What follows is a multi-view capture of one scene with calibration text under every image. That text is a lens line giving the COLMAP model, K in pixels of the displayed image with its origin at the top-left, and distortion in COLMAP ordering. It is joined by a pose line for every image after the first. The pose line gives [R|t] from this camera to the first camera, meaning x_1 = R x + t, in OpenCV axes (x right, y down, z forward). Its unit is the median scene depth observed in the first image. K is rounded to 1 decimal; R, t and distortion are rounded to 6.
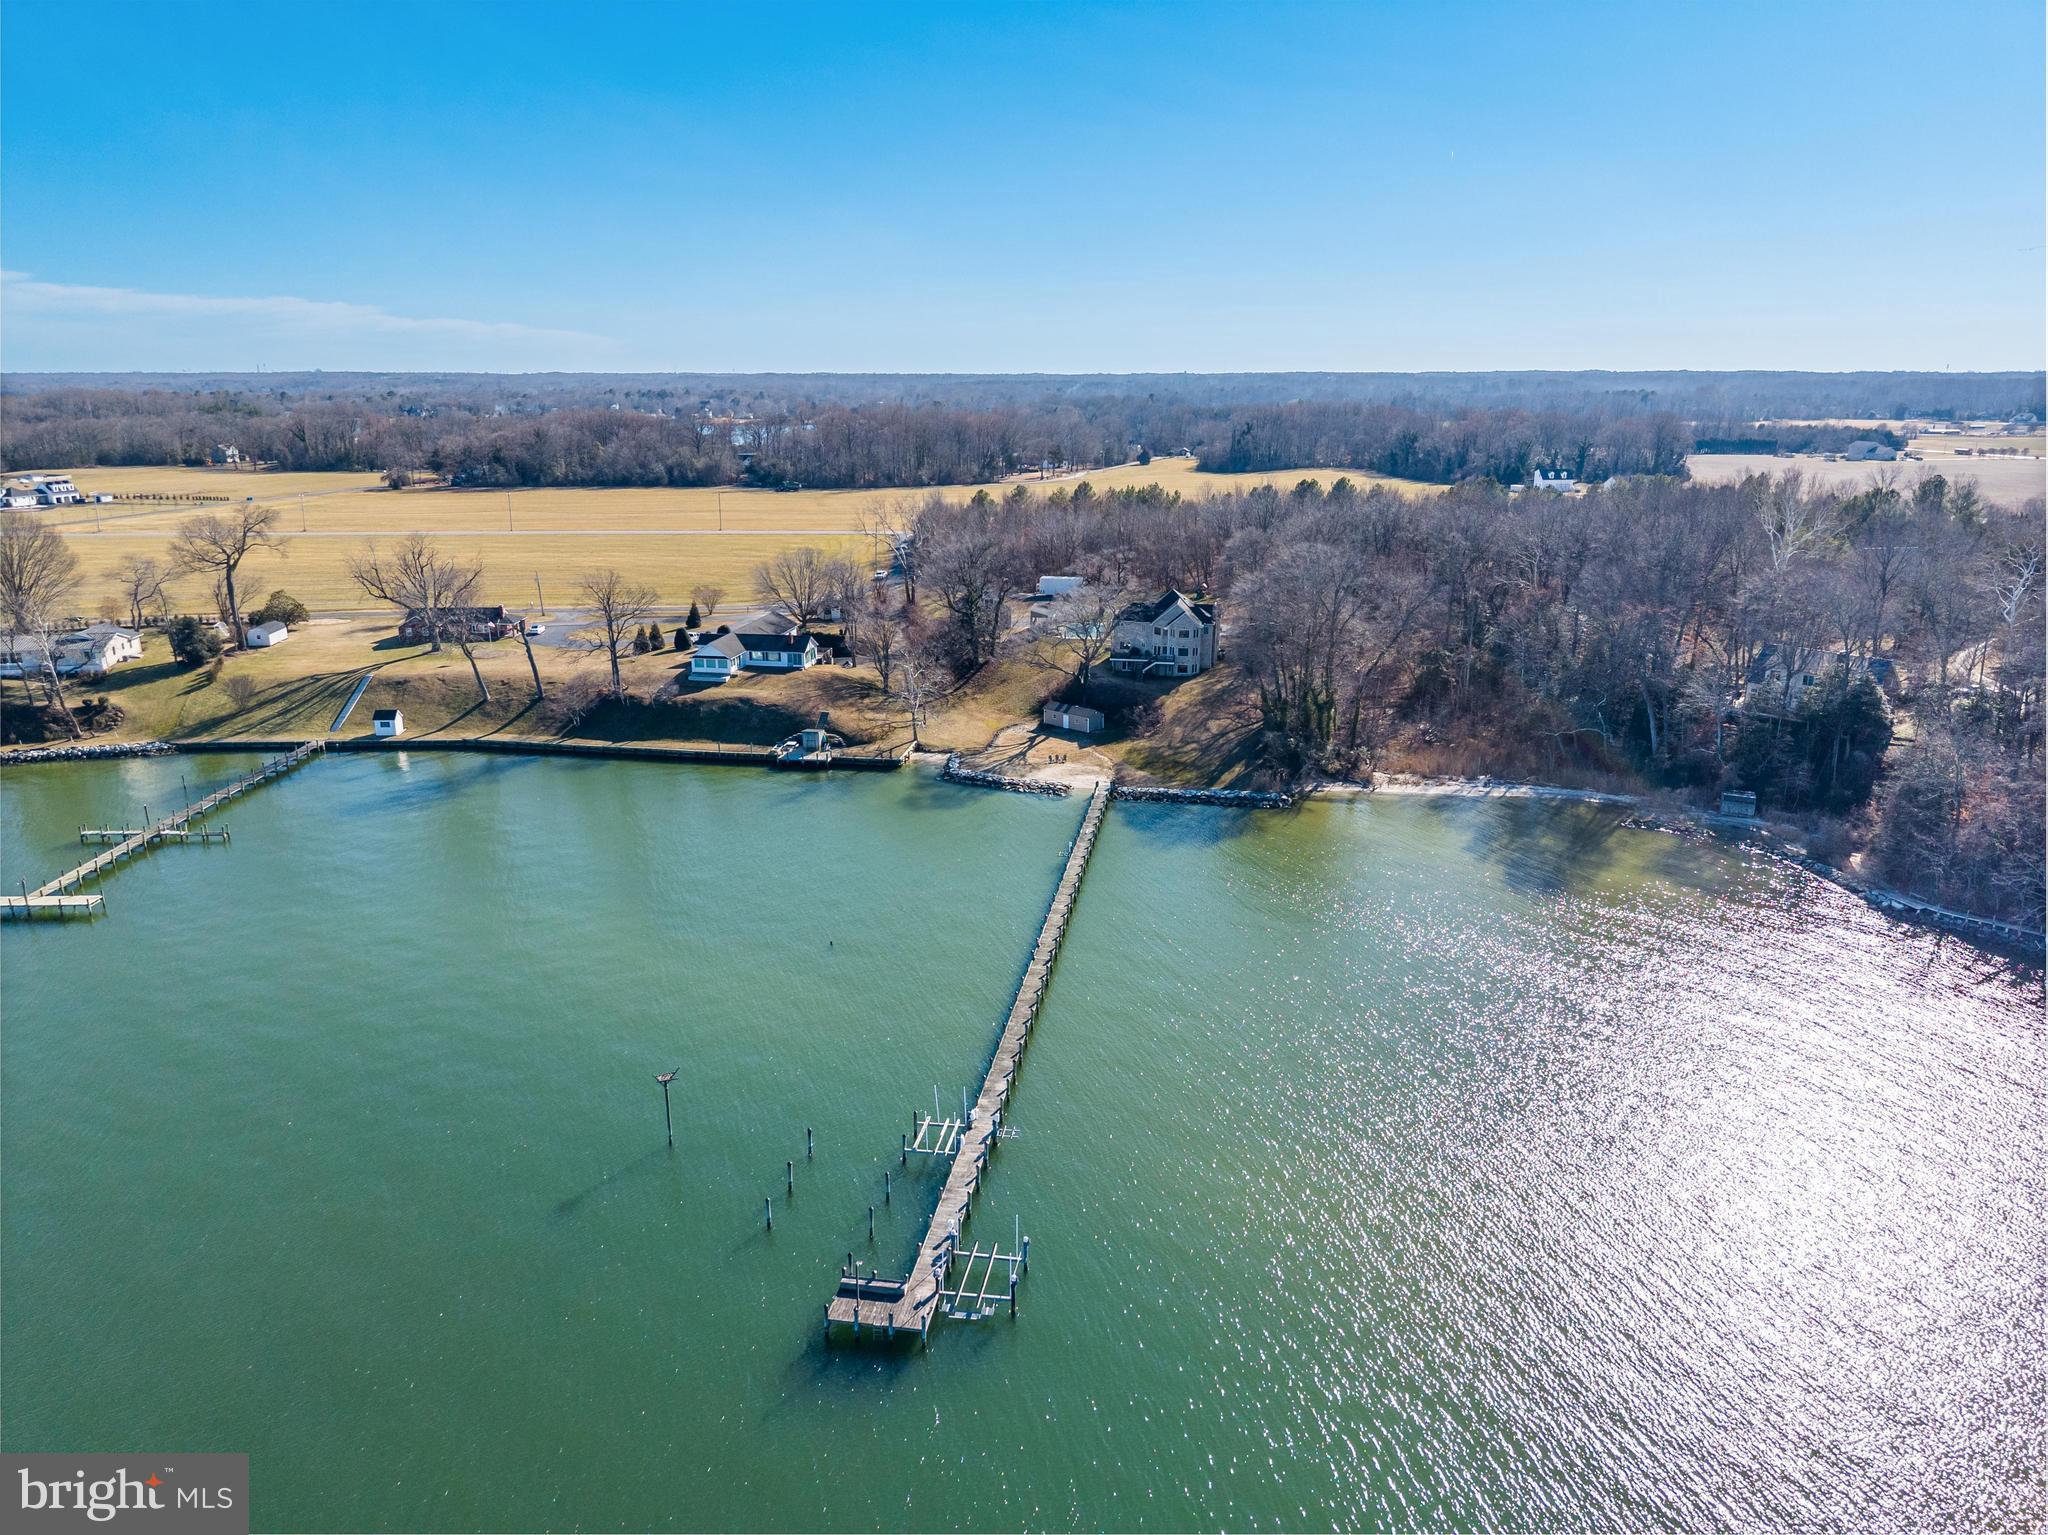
lens RADIAL K [[1344.3, 0, 1018.8], [0, 1344.3, 823.3], [0, 0, 1]] dist [-0.005944, -0.020234]
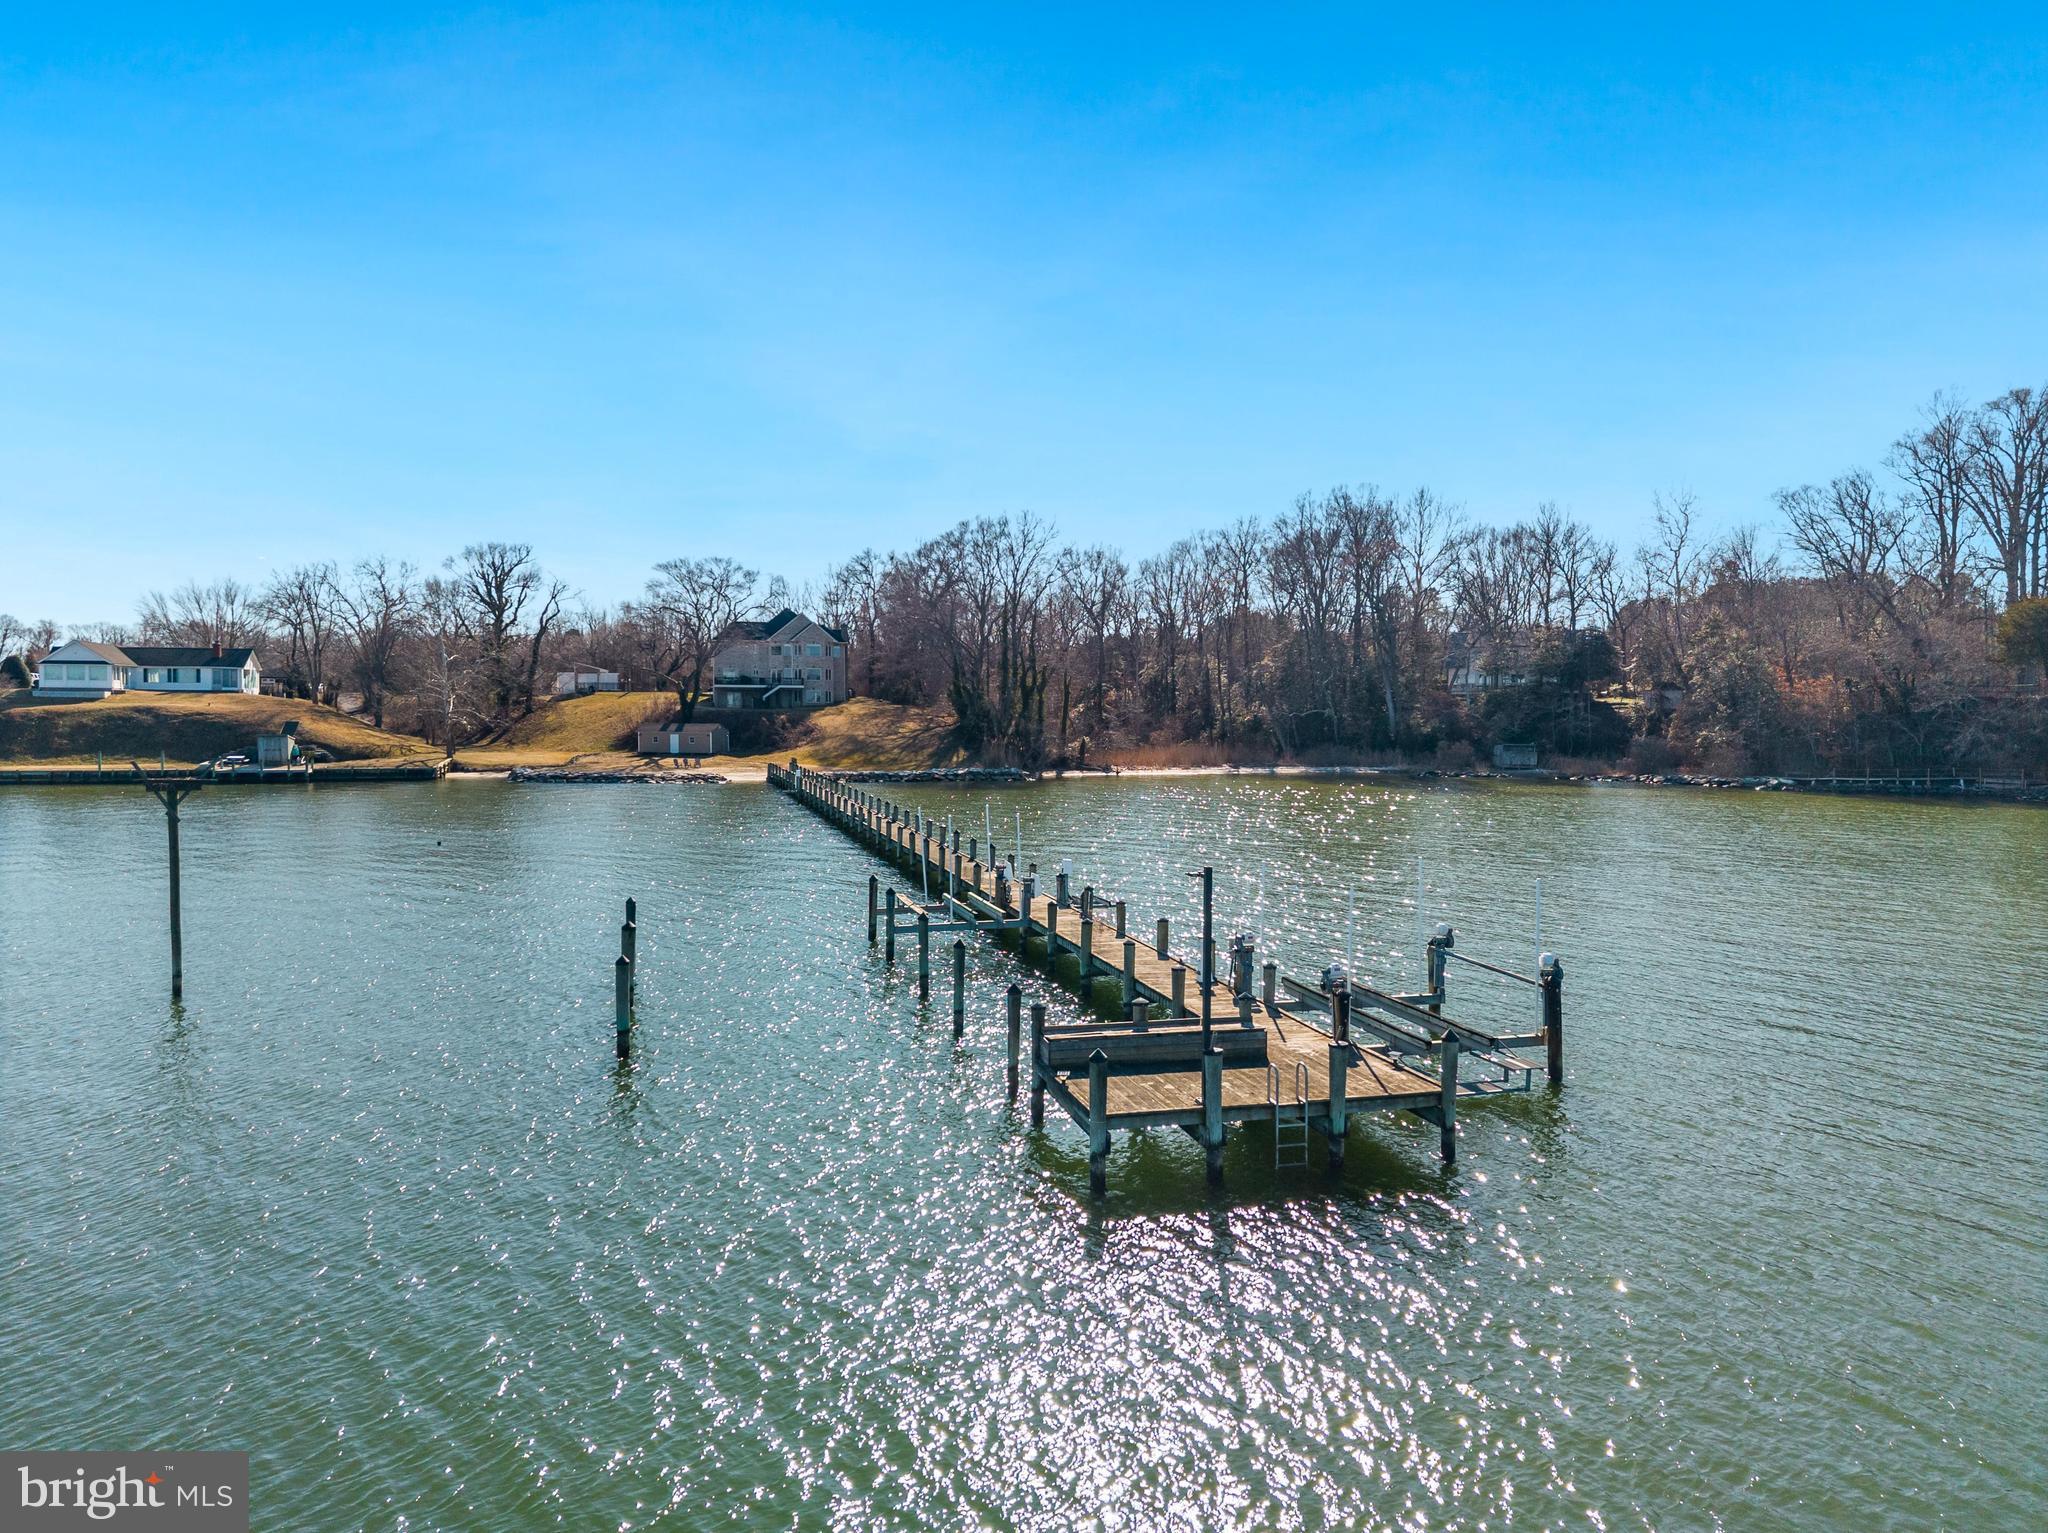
lens RADIAL K [[1372.8, 0, 1024.0], [0, 1372.8, 766.5], [0, 0, 1]] dist [0.025769, -0.065924]
pose [[0.901553, -0.010396, 0.432543, -0.112301], [0.136721, 0.955332, -0.262008, 0.149958], [-0.410498, 0.295352, 0.862704, 0.301618]]
